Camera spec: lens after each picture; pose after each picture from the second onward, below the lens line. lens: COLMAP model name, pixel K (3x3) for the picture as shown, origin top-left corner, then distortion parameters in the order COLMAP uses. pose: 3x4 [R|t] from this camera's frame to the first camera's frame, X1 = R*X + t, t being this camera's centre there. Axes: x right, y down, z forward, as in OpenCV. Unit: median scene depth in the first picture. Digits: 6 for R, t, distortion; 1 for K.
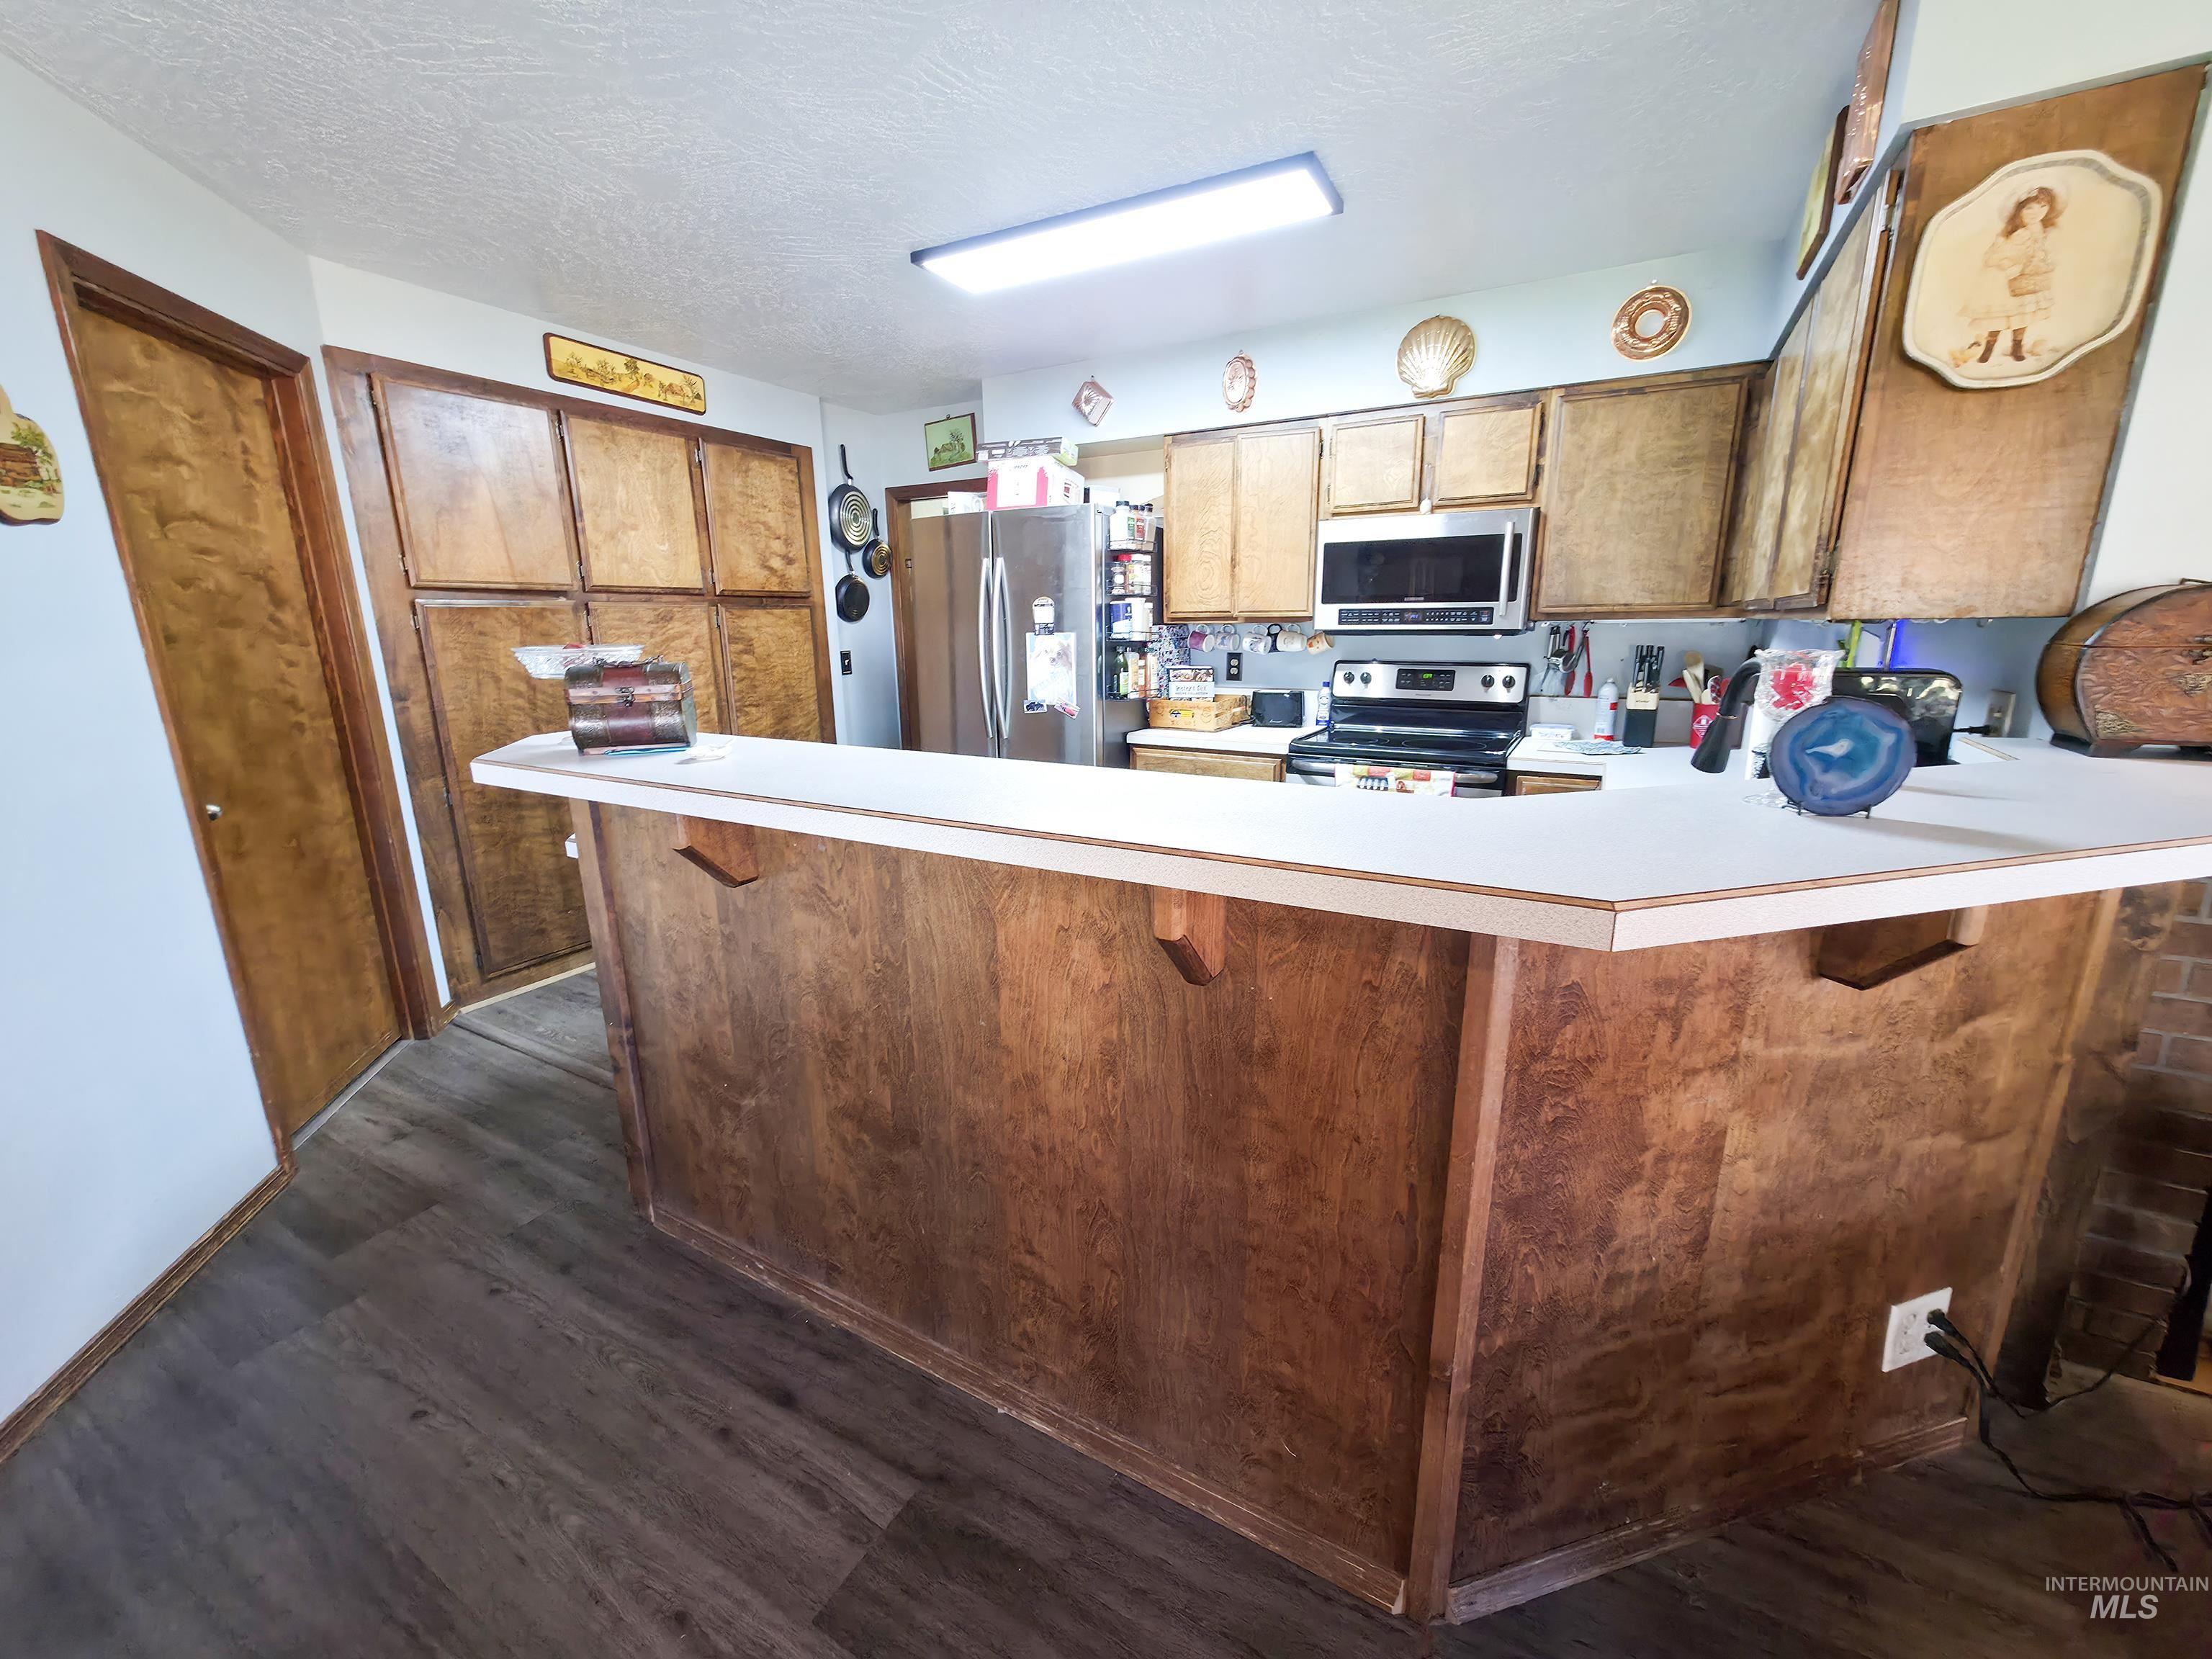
lens RADIAL K [[868.1, 0, 1107.5], [0, 868.1, 824.4], [0, 0, 1]] dist [0.002393, 0.000416]
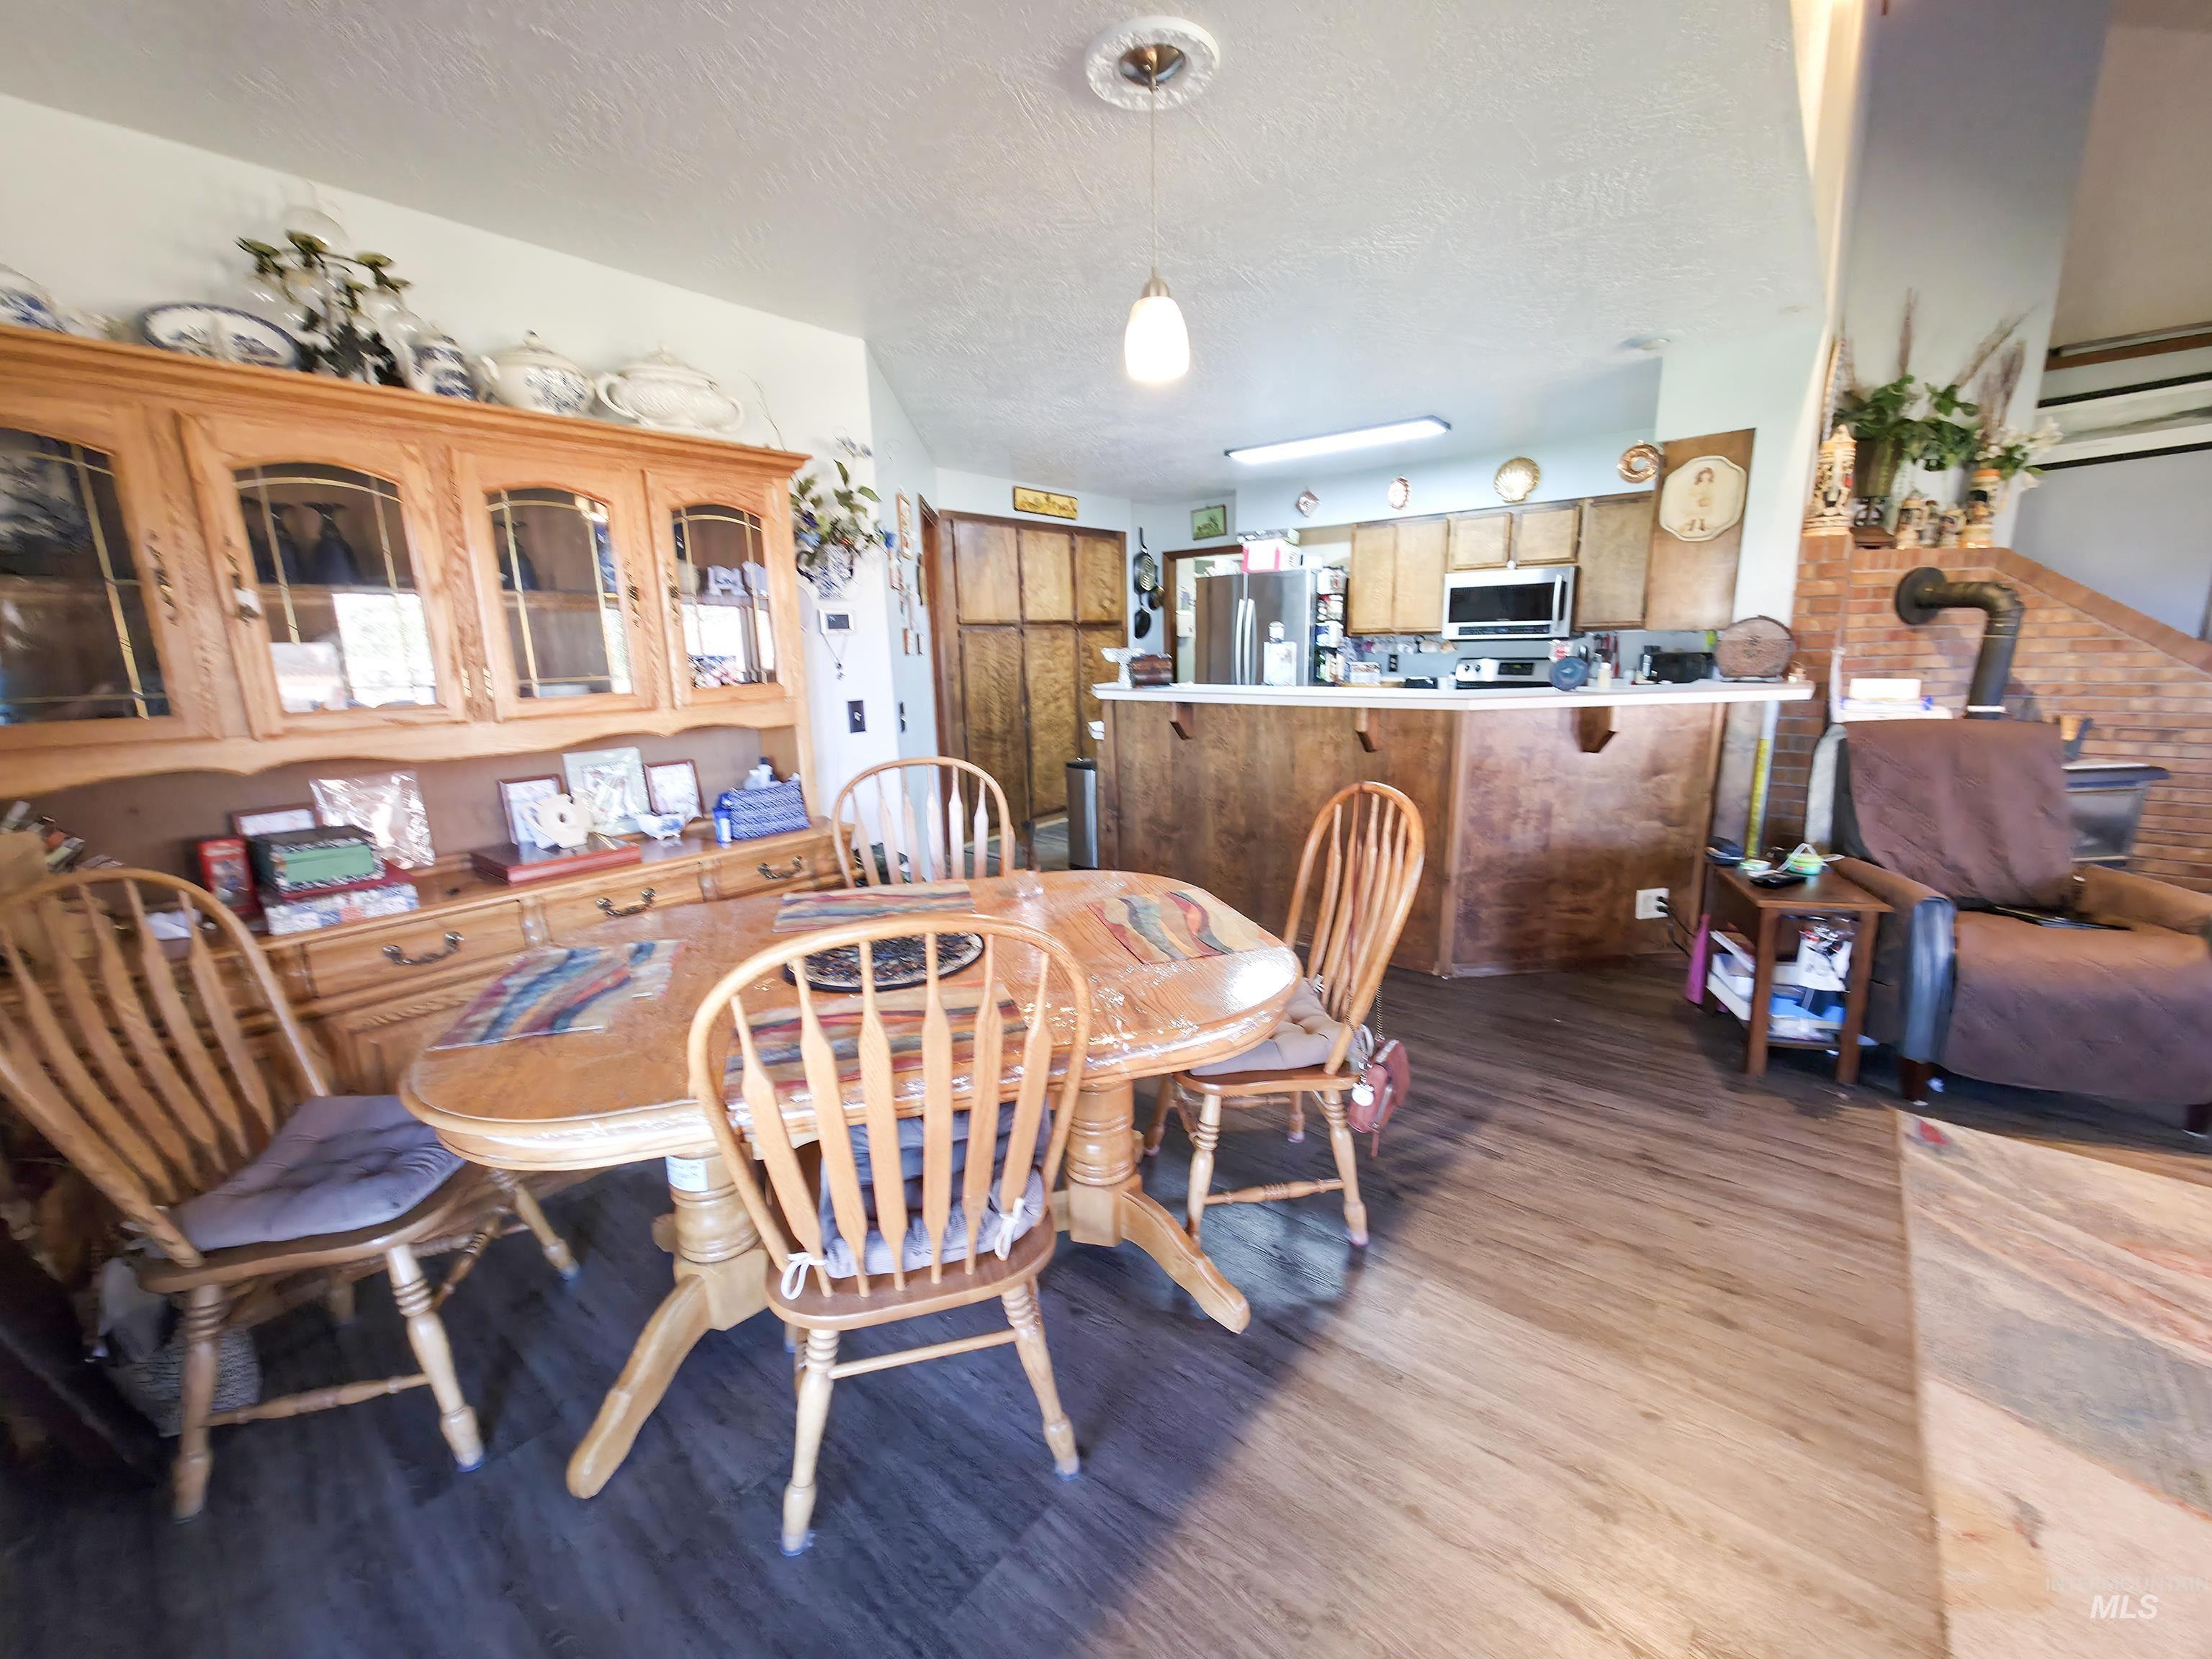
lens RADIAL K [[868.1, 0, 1113.3], [0, 868.1, 824.0], [0, 0, 1]] dist [0.002393, 0.000416]
pose [[0.984248, 0.023597, -0.175210, -0.092765], [-0.026358, 0.999562, -0.013446, 0.189415], [0.174816, 0.017852, 0.984439, -0.829908]]
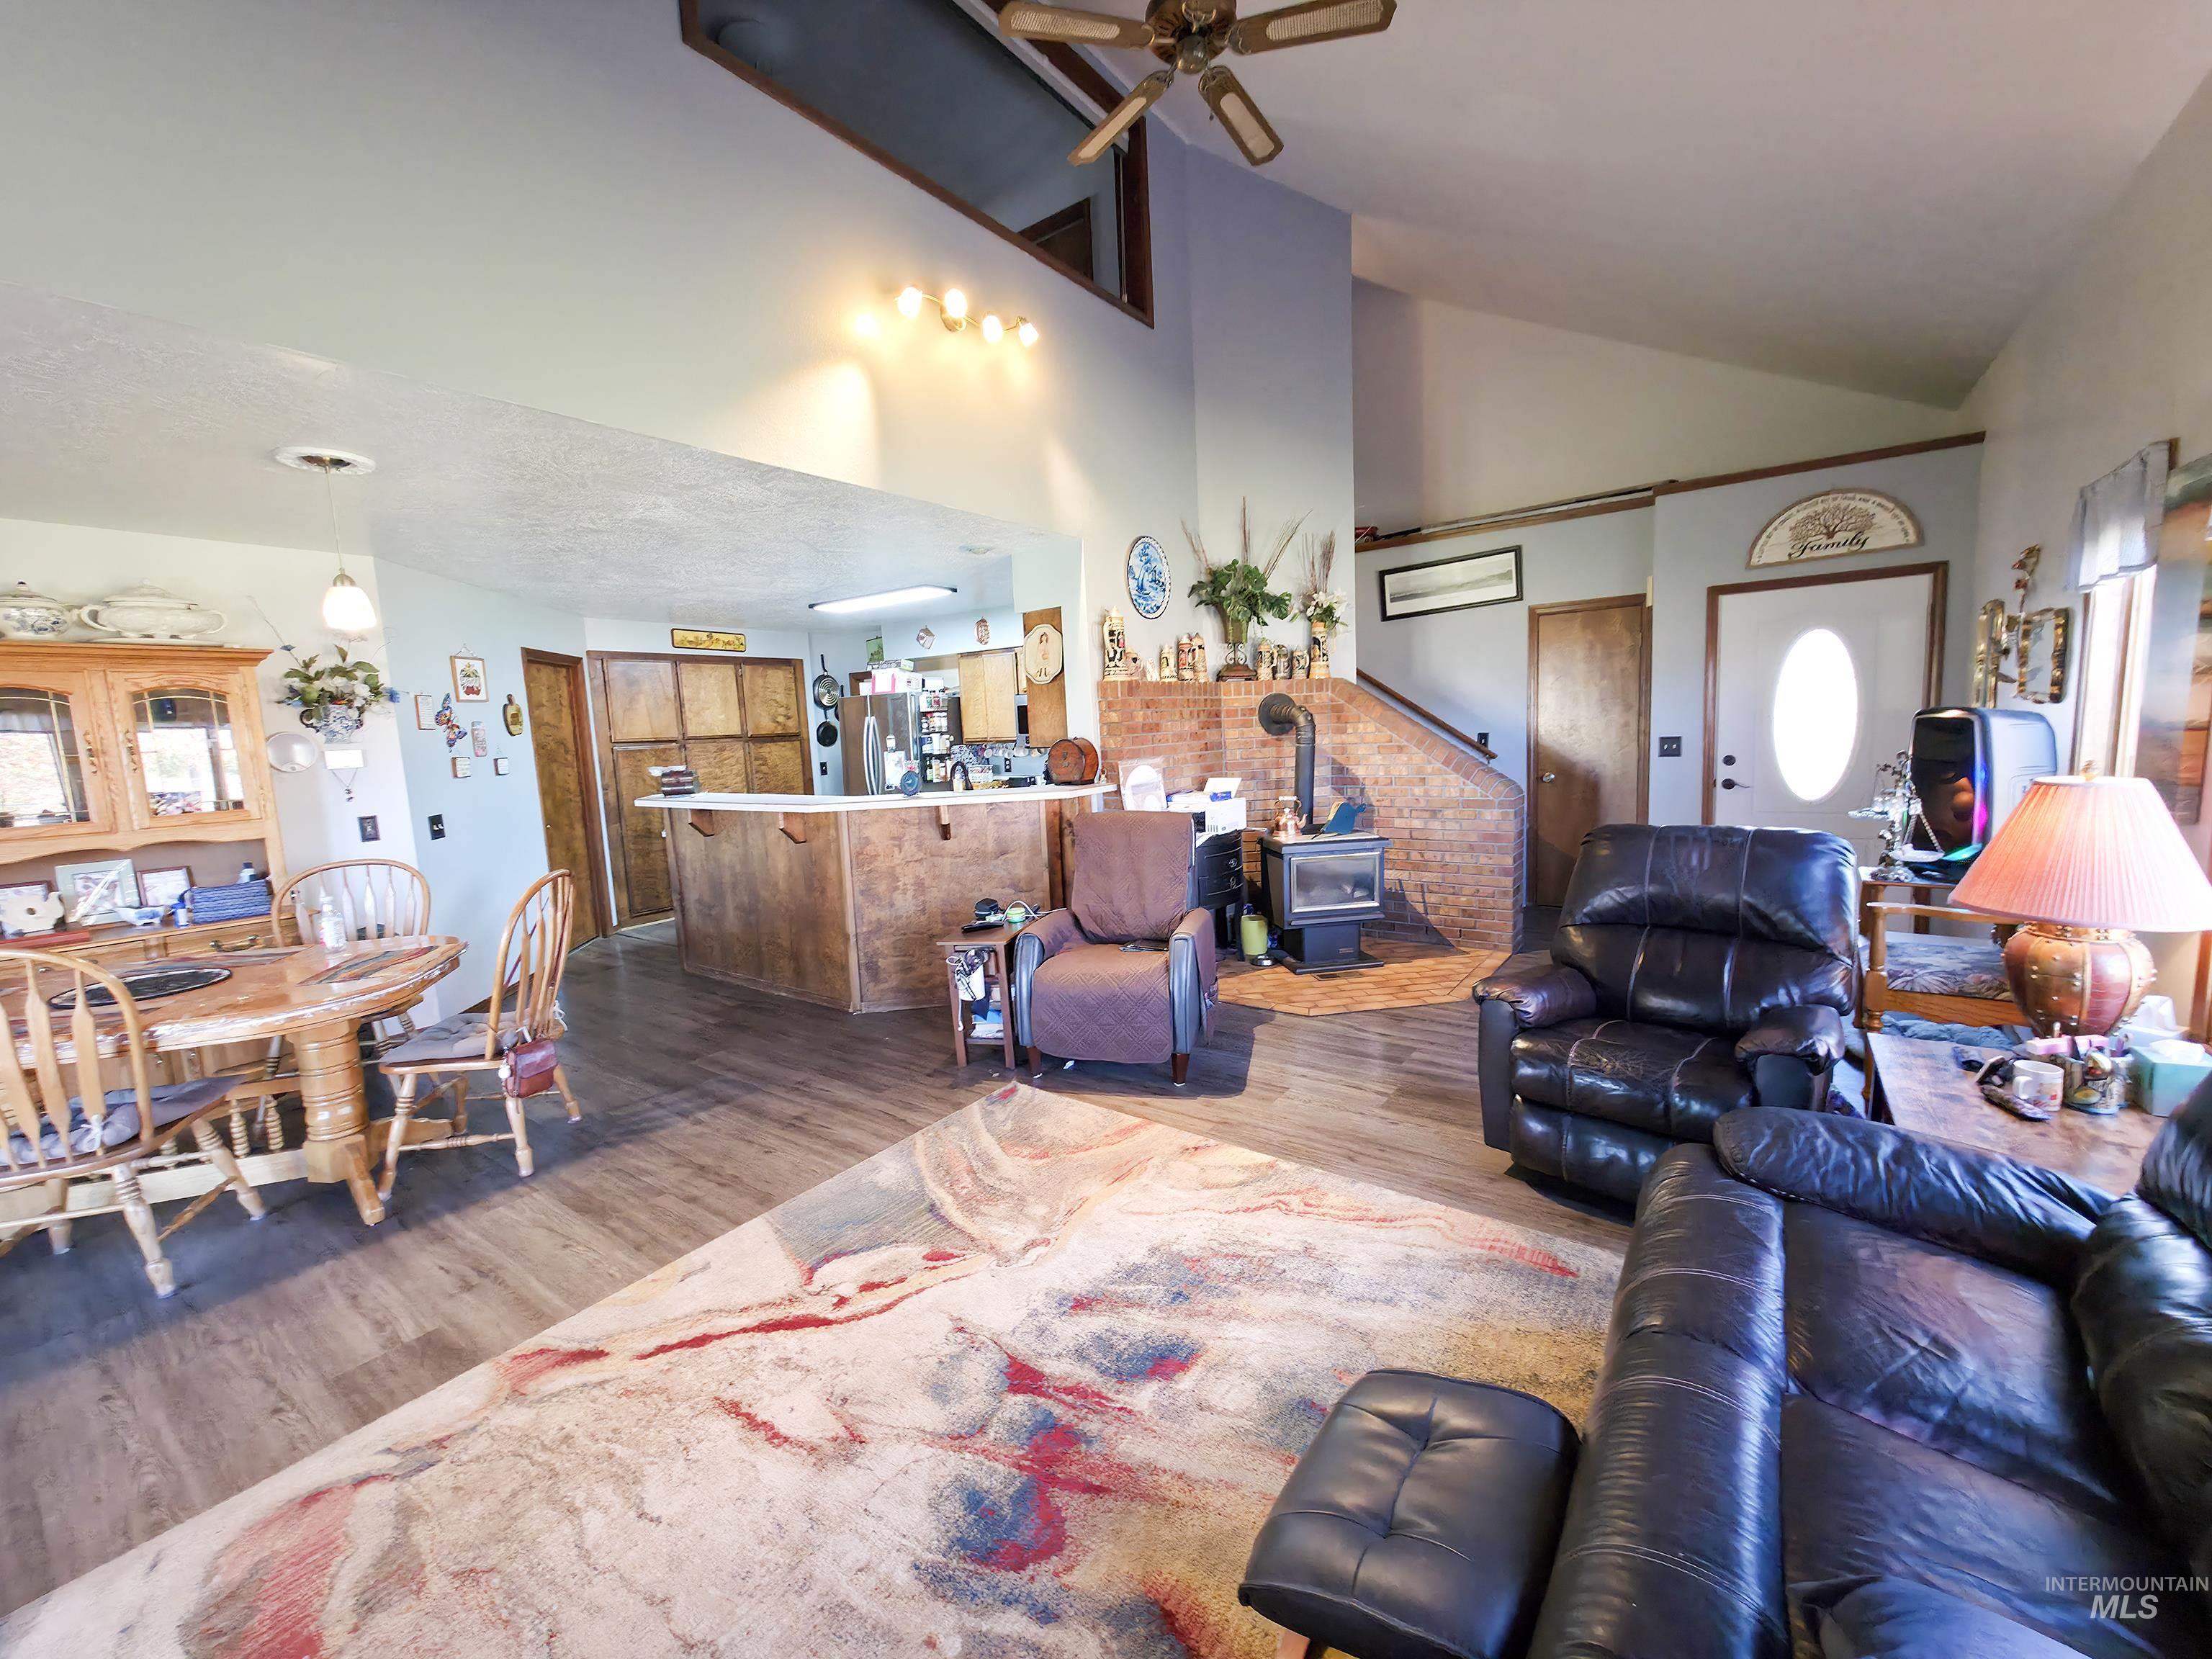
lens RADIAL K [[868.1, 0, 1112.9], [0, 868.1, 824.9], [0, 0, 1]] dist [0.002393, 0.000416]
pose [[0.993224, -0.020720, -0.114353, 0.774084], [0.007959, 0.993795, -0.110938, 0.211189], [0.115942, 0.109276, 0.987227, -1.089906]]
